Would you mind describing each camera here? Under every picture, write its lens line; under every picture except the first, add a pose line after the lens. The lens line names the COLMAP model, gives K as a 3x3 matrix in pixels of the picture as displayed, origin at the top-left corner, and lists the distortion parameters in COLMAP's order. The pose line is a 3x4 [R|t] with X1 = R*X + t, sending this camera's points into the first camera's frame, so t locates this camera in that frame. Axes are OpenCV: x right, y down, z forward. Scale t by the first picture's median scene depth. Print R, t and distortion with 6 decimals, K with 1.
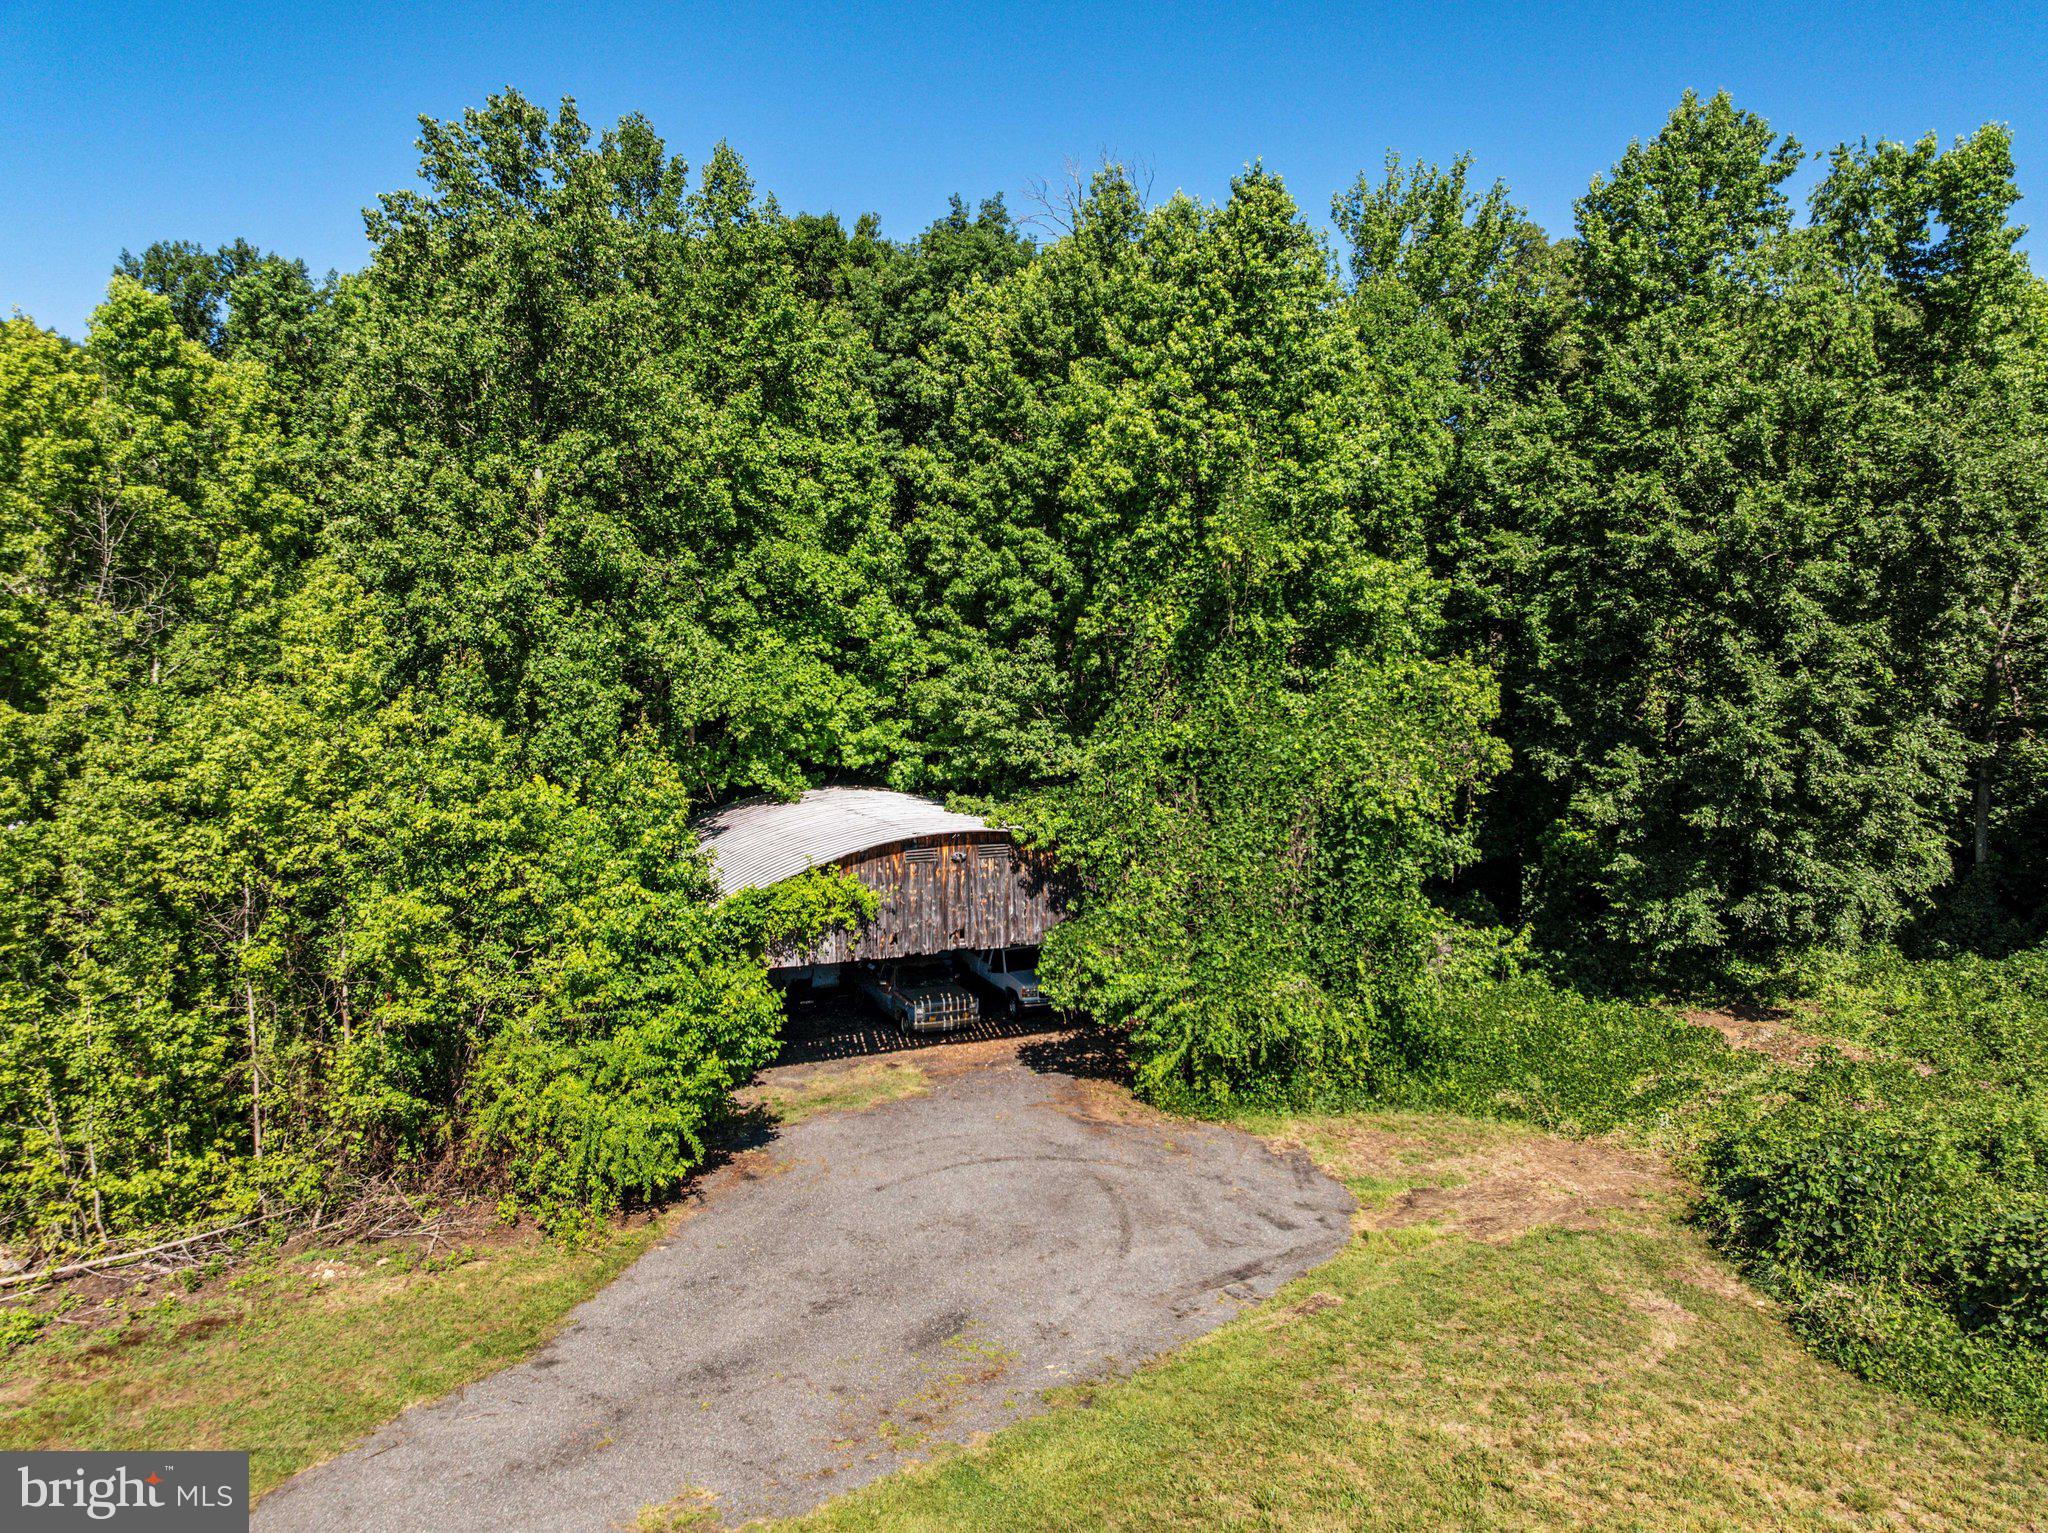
lens RADIAL K [[1451.1, 0, 1030.3], [0, 1451.1, 767.5], [0, 0, 1]] dist [-0.033769, 0.004202]
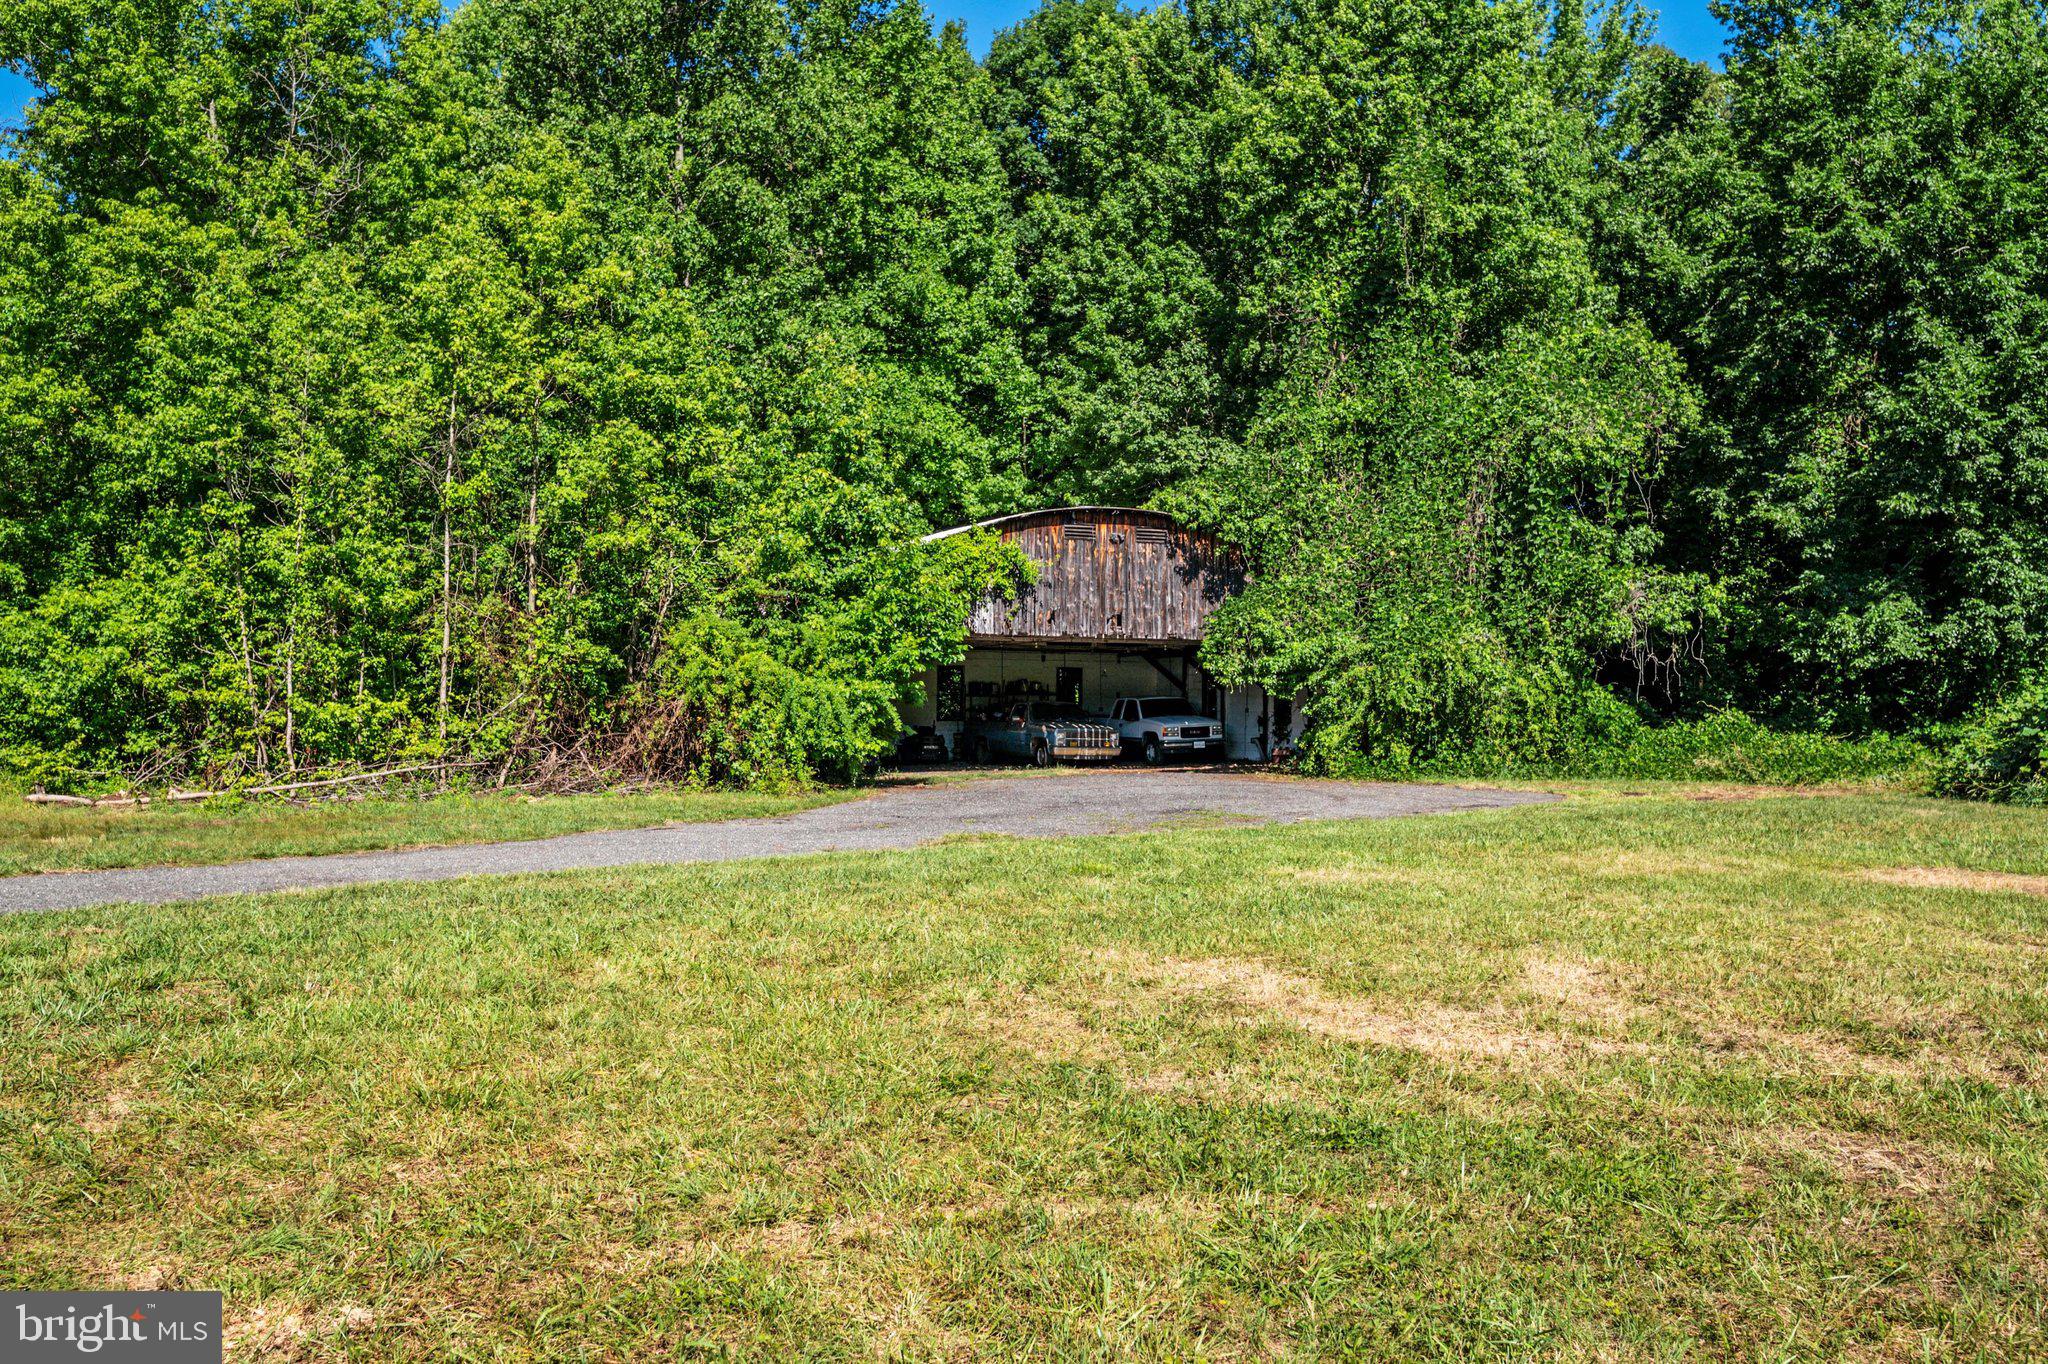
lens RADIAL K [[1669.3, 0, 1034.8], [0, 1669.3, 688.6], [0, 0, 1]] dist [0.046523, 0.009965]
pose [[0.999971, 0.006857, 0.003204, -0.107923], [-0.006537, 0.995822, -0.091077, 0.265977], [-0.003815, 0.091054, 0.995839, -0.097851]]
